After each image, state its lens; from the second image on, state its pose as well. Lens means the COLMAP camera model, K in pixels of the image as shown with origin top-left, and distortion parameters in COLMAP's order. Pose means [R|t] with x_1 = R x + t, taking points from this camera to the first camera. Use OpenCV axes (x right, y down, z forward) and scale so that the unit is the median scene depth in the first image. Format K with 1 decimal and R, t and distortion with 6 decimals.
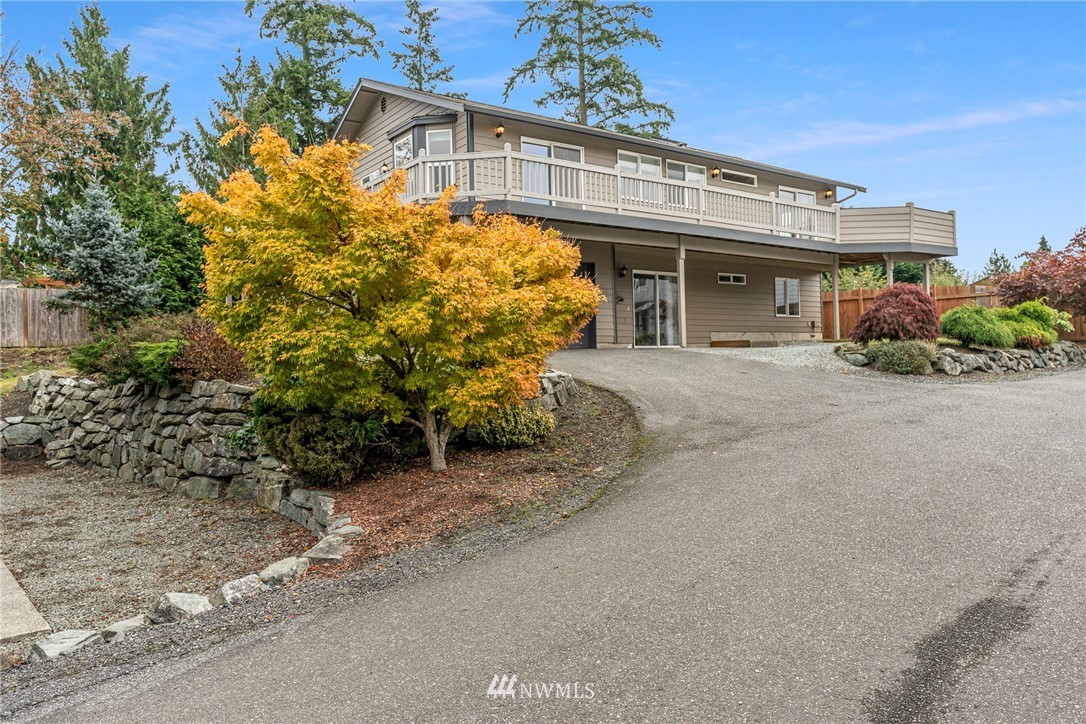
lens RADIAL K [[761.0, 0, 546.3], [0, 761.0, 365.2], [0, 0, 1]] dist [0.001150, -0.000248]
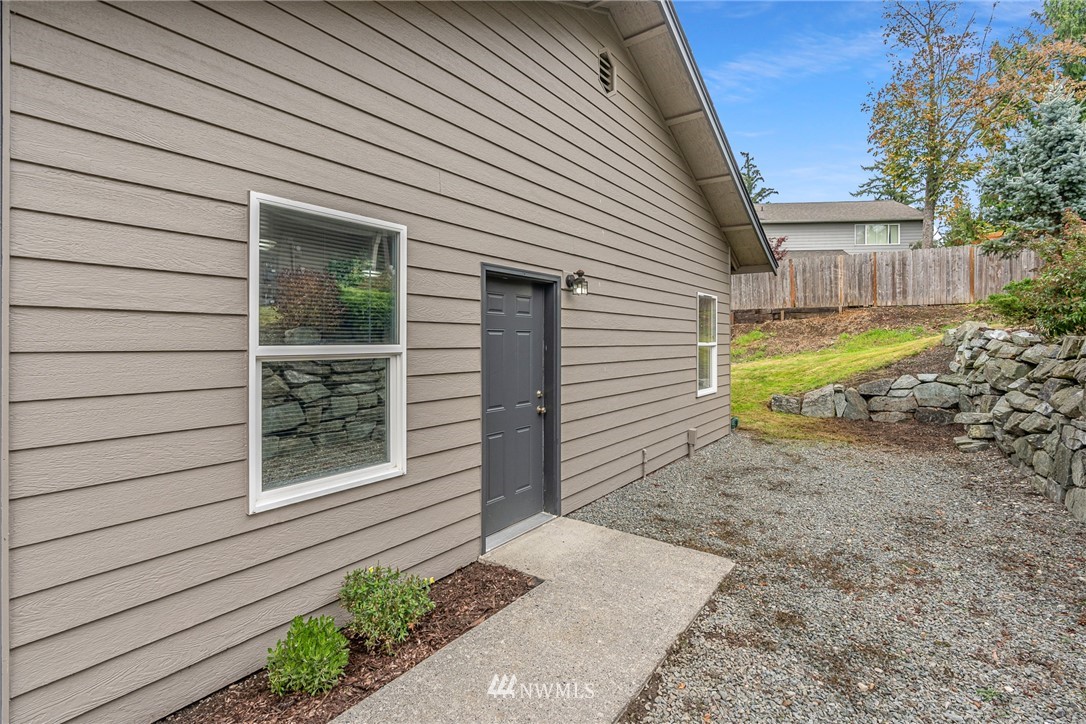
lens RADIAL K [[496.5, 0, 544.3], [0, 496.5, 342.1], [0, 0, 1]] dist [-0.009822, 0.002608]
pose [[0.213836, 0.023686, -0.976582, -0.234871], [0.000436, 0.999704, 0.024342, 0.016960], [0.976869, -0.005631, 0.213763, 0.439277]]
